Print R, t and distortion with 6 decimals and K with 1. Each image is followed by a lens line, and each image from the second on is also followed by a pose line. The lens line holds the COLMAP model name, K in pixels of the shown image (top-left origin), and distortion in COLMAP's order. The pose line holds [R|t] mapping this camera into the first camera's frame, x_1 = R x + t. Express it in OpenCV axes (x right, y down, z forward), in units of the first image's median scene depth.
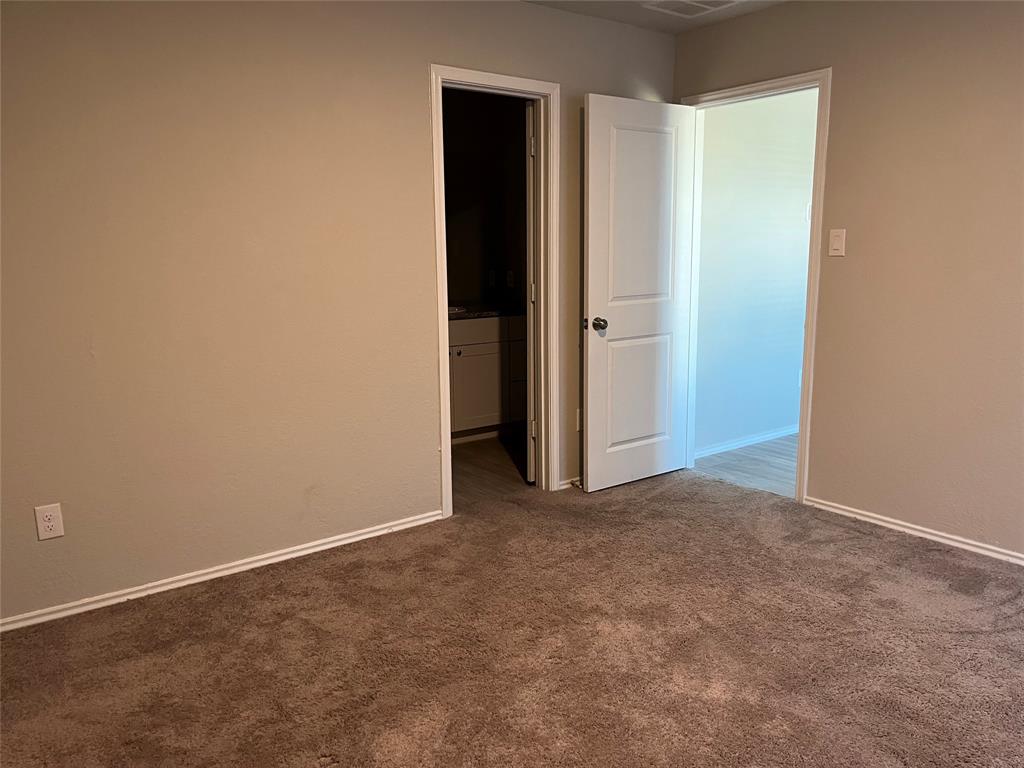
lens RADIAL K [[779.9, 0, 511.6], [0, 779.9, 386.2], [0, 0, 1]] dist [0.034885, -0.021151]
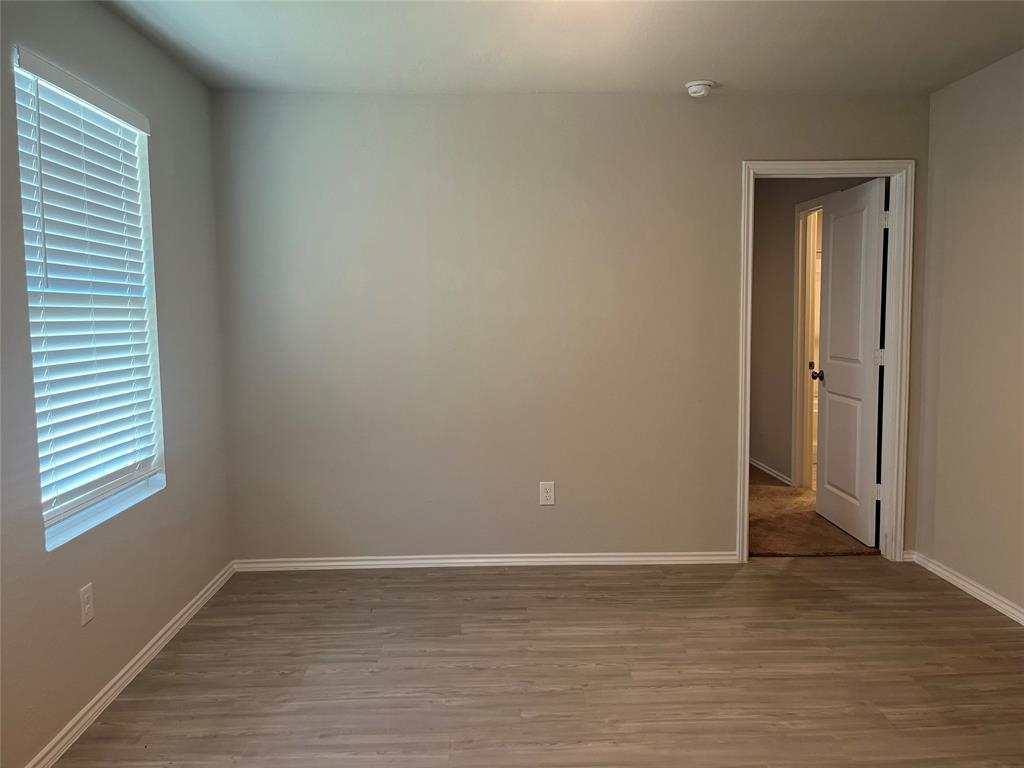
lens RADIAL K [[779.9, 0, 511.5], [0, 779.9, 382.8], [0, 0, 1]] dist [0.034885, -0.021151]
pose [[-0.575751, 0.086283, -0.813060, 0.751799], [-0.134287, 0.970934, 0.198129, -0.133482], [0.806522, 0.223256, -0.547429, 0.694634]]
